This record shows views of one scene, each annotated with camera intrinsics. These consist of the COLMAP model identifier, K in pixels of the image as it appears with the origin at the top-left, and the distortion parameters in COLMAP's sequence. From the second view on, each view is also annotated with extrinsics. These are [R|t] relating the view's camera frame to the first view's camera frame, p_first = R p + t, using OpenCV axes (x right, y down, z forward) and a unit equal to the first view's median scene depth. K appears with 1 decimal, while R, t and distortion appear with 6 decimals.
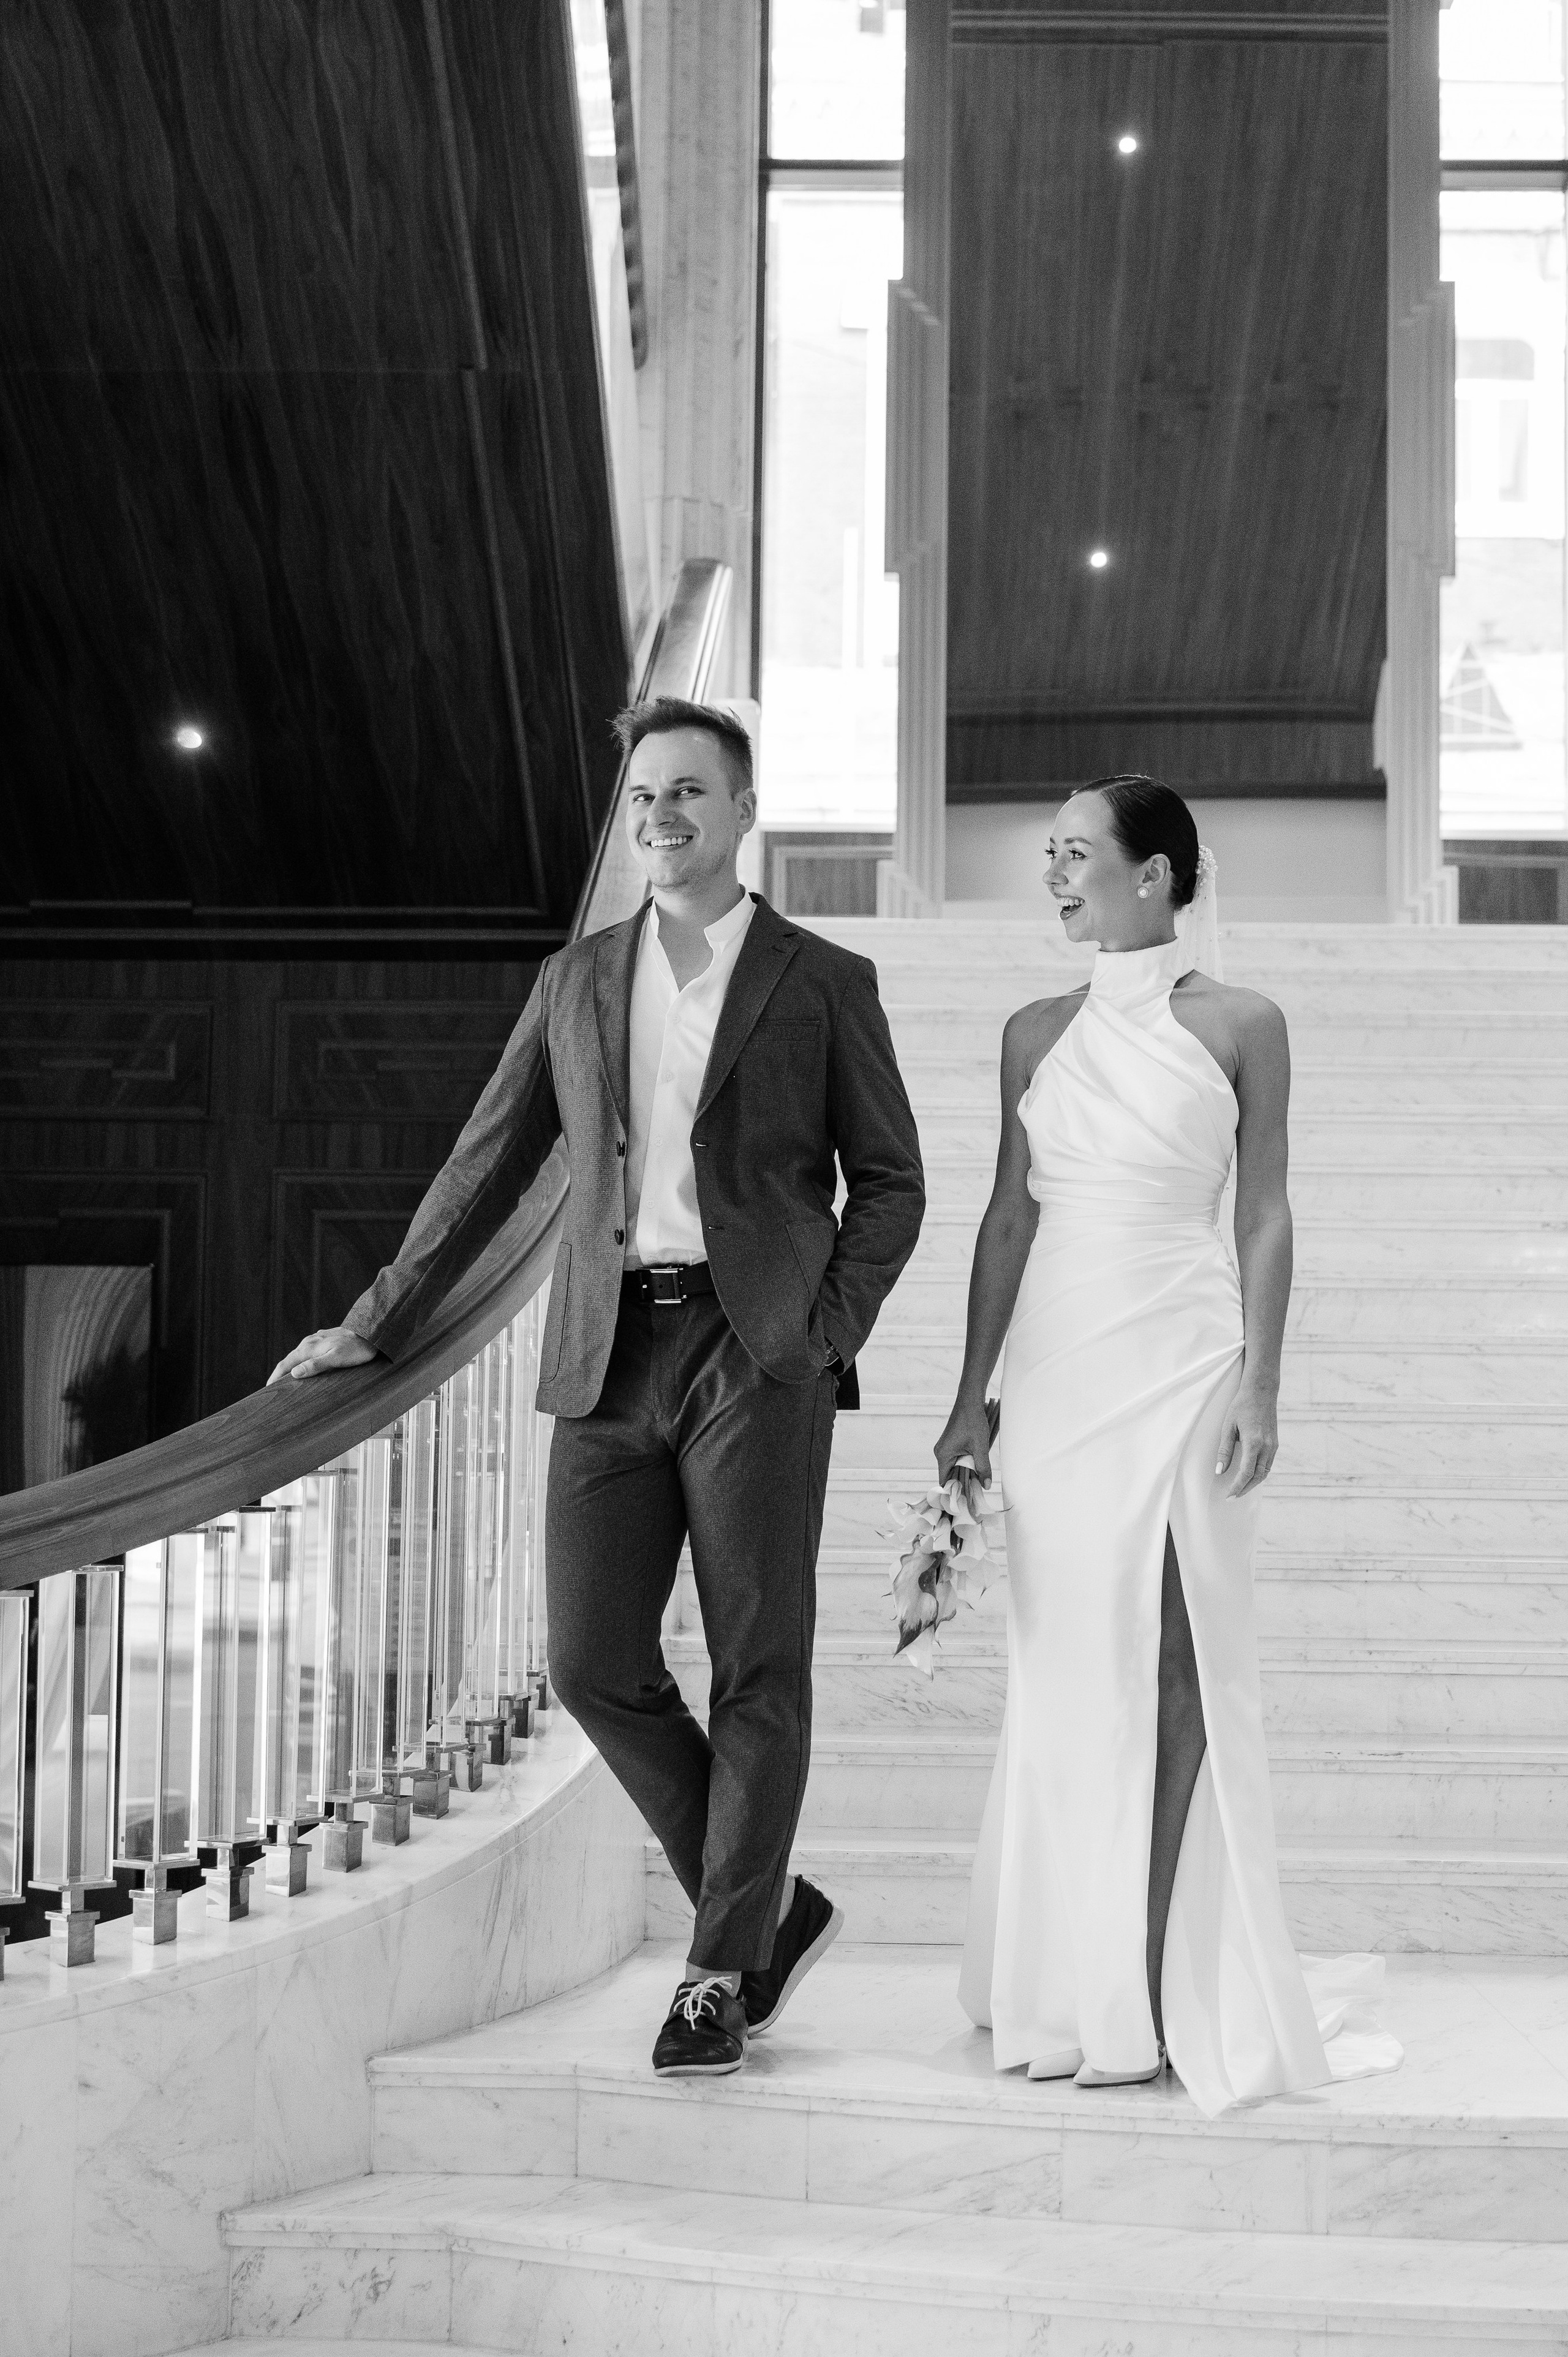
lens RADIAL K [[3568.5, 0, 799.9], [0, 3568.5, 1163.1], [0, 0, 1]] dist [0.017758, -0.059906]
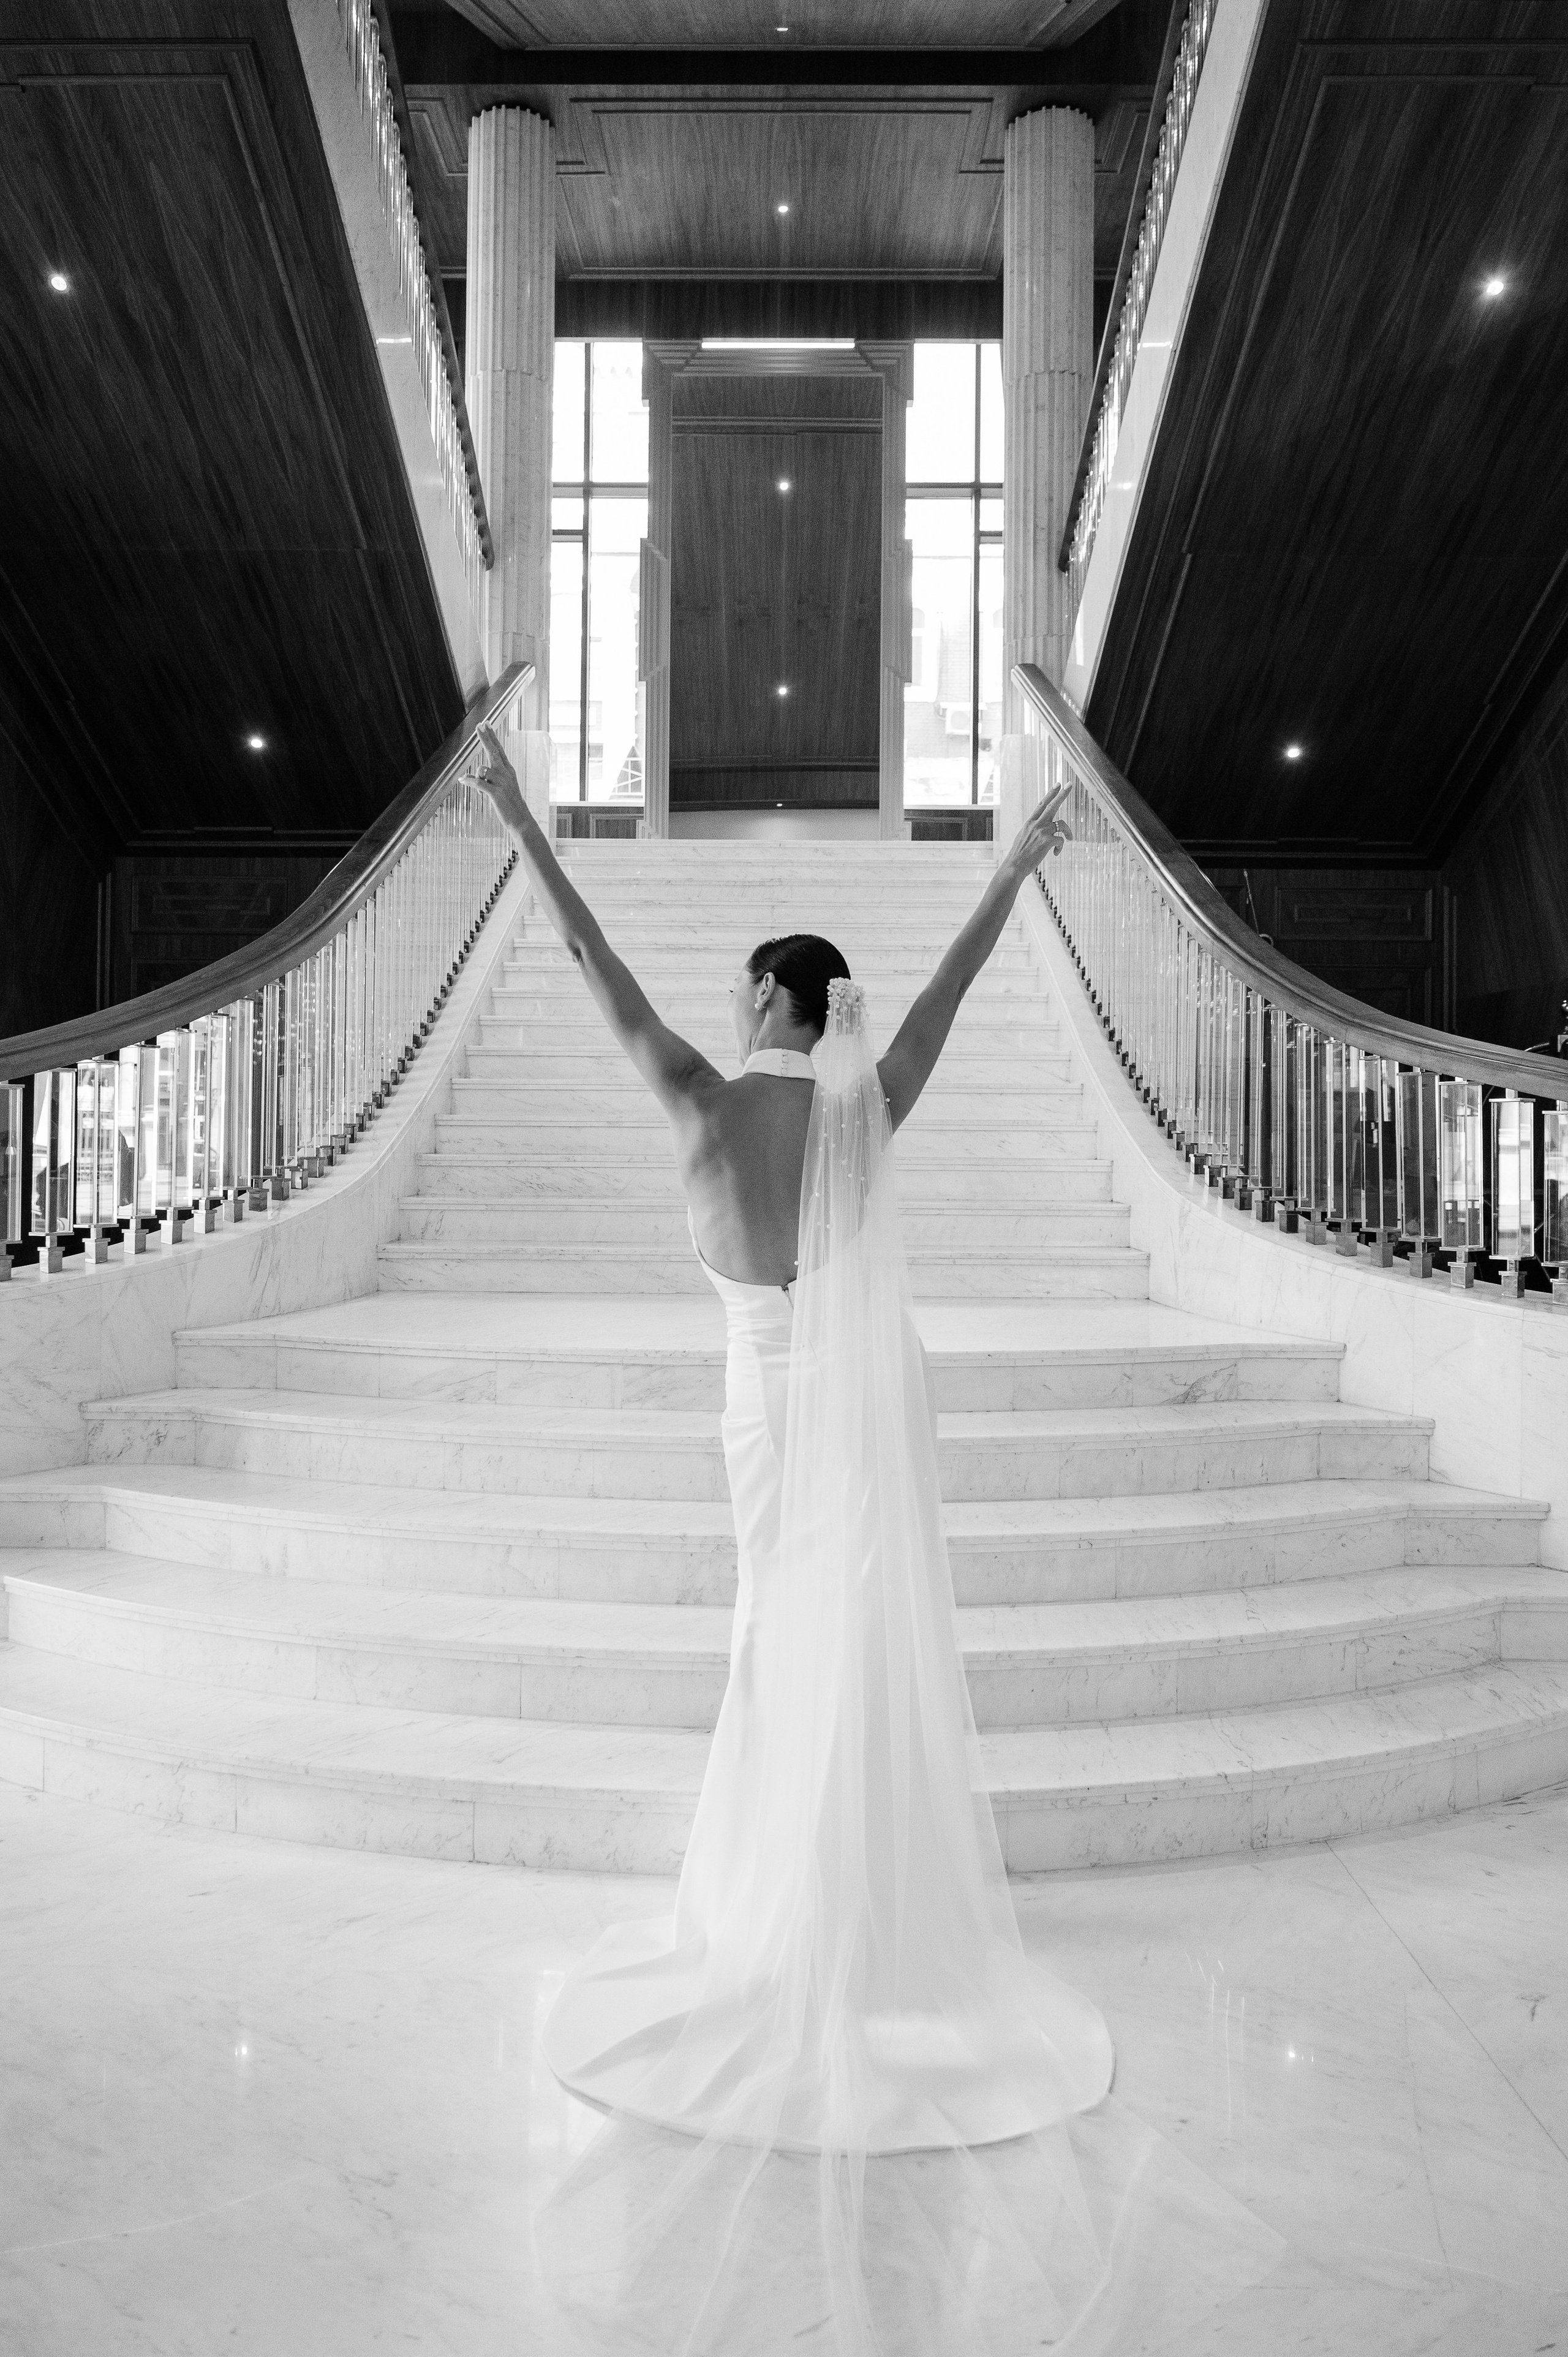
lens RADIAL K [[1642.3, 0, 752.9], [0, 1642.3, 1101.0], [0, 0, 1]] dist [-0.009084, 0.030553]
pose [[0.999861, -0.004381, 0.016114, 0.114009], [0.003446, 0.998336, 0.057556, 0.038870], [-0.016340, -0.057493, 0.998212, 0.040556]]
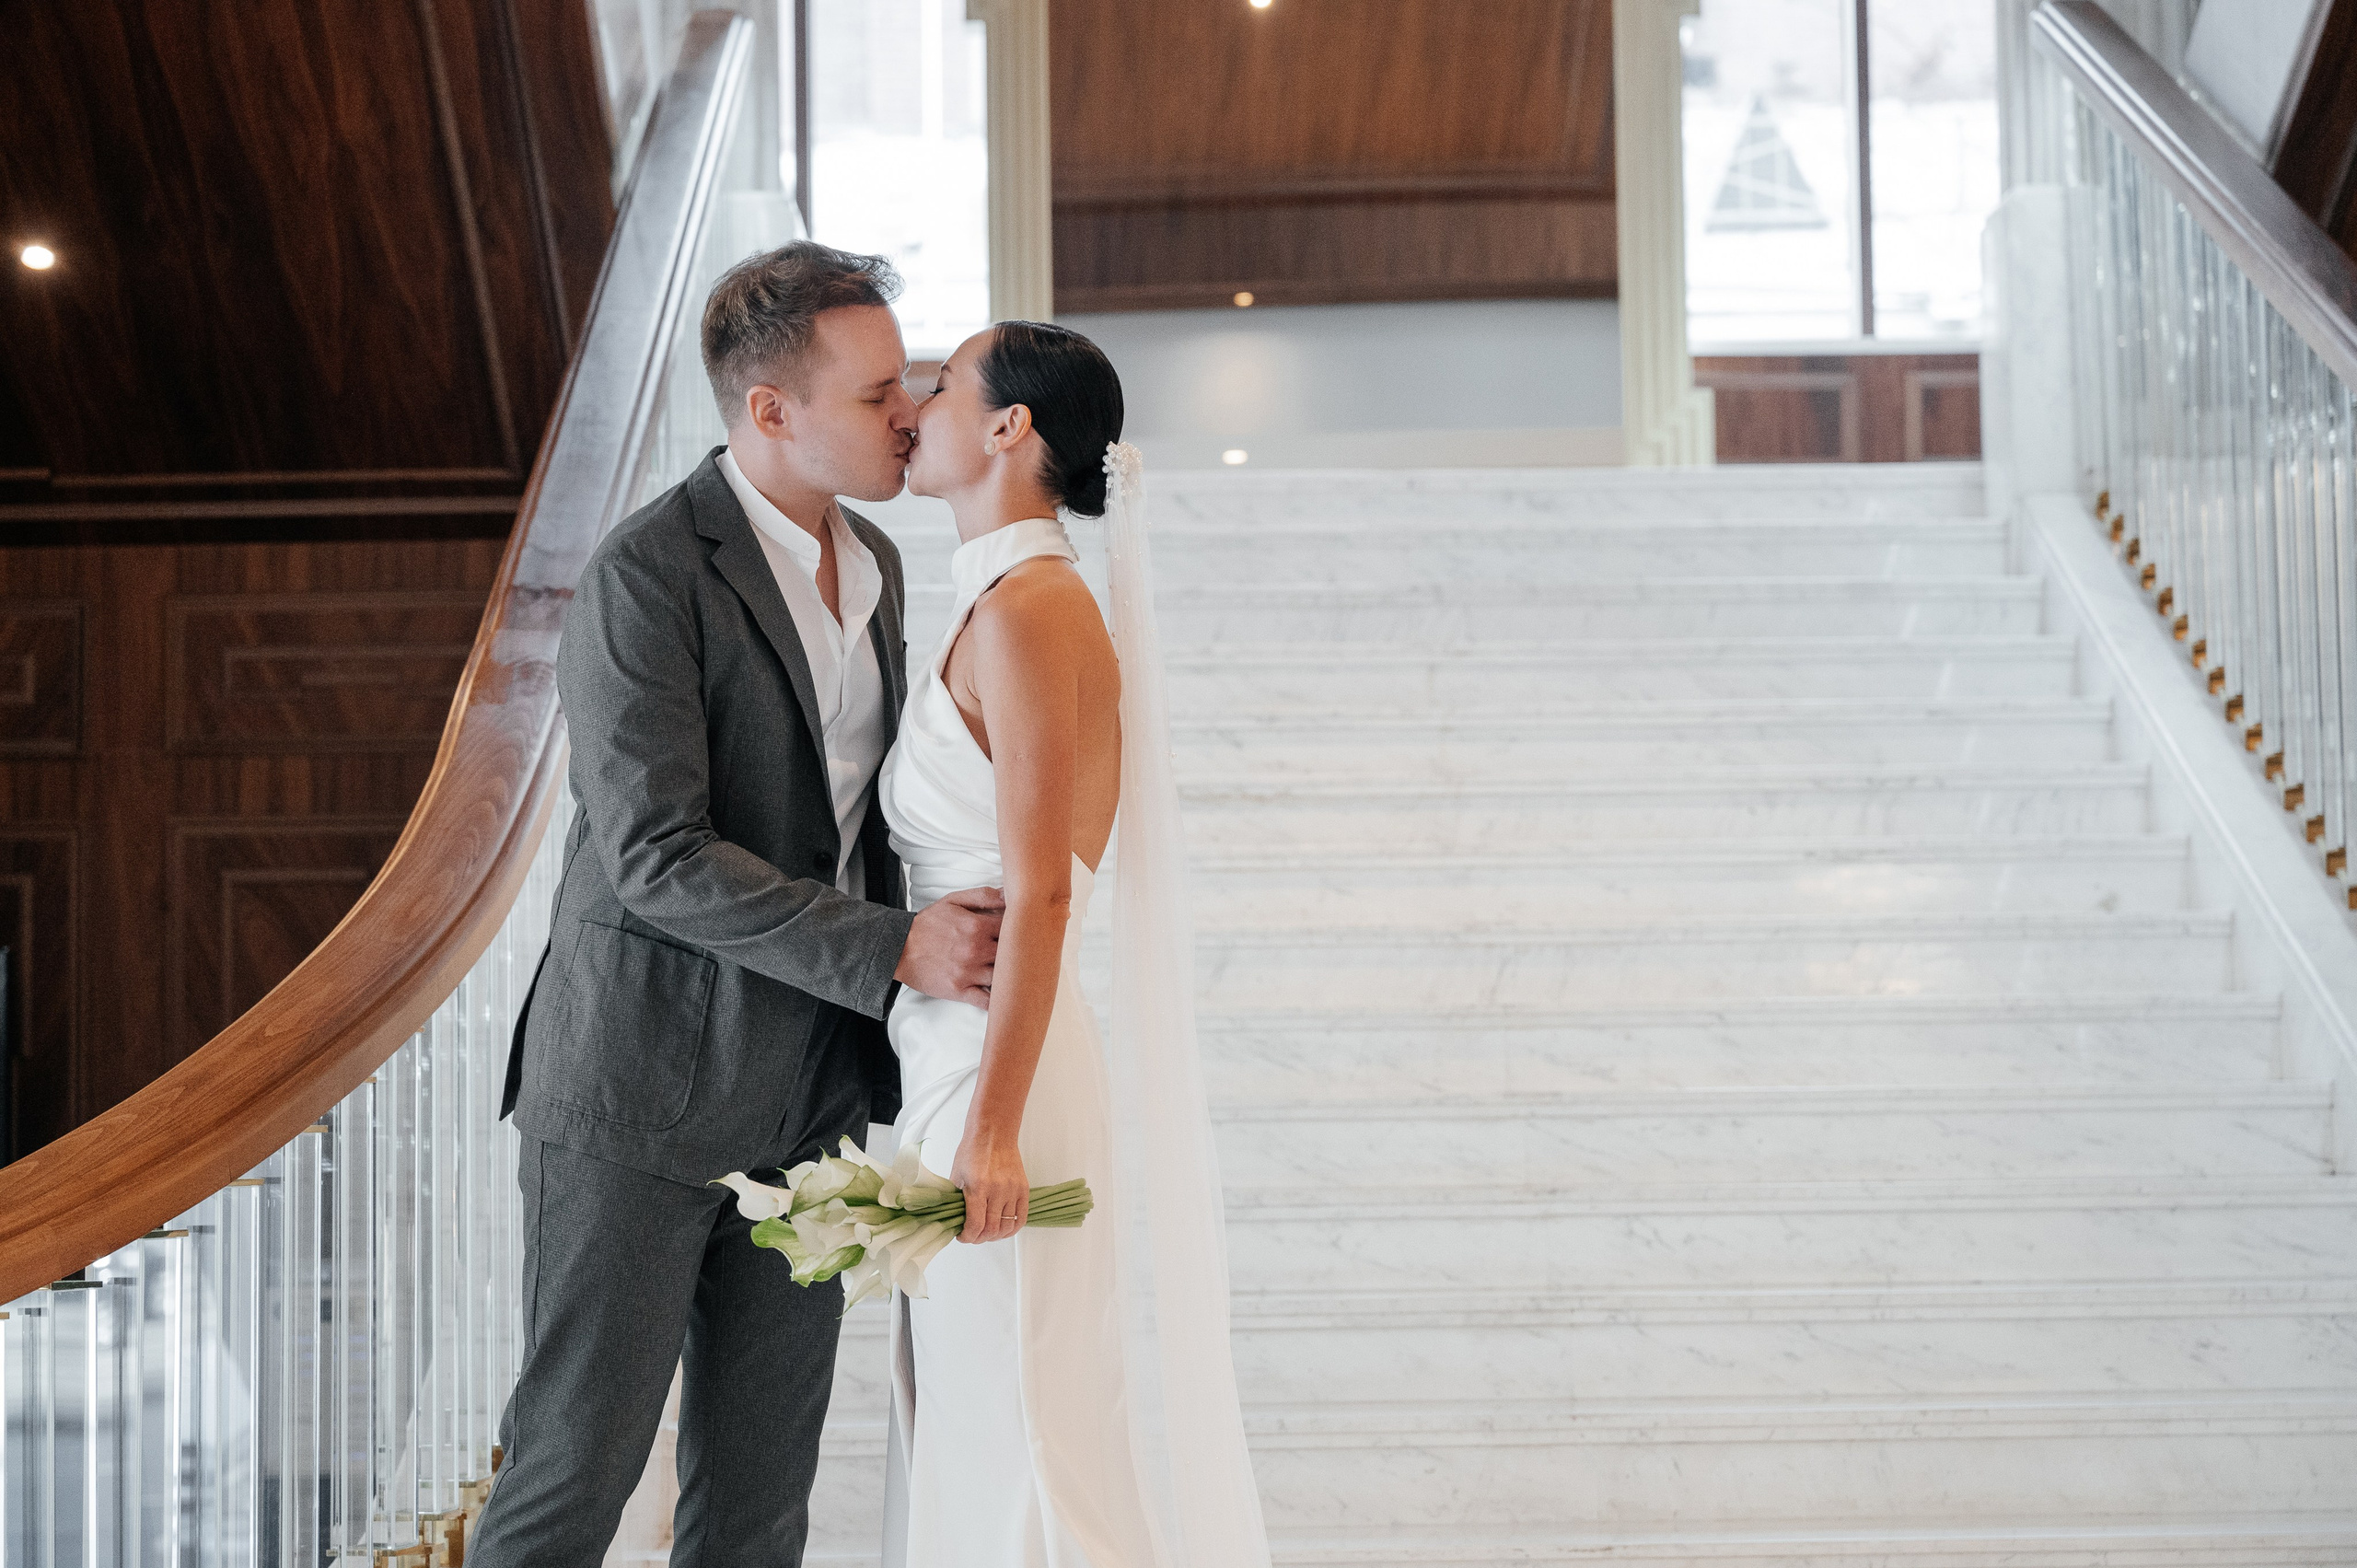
lens RADIAL K [[4627.7, 0, 1178.5], [0, 4627.7, 784.0], [0, 0, 1]] dist [0.018116, -0.069251]
pose [[0.998264, -0.023209, 0.054129, 0.018149], [0.023108, 0.999730, 0.002486, -0.003890], [-0.054173, -0.001231, 0.998531, 0.001174]]
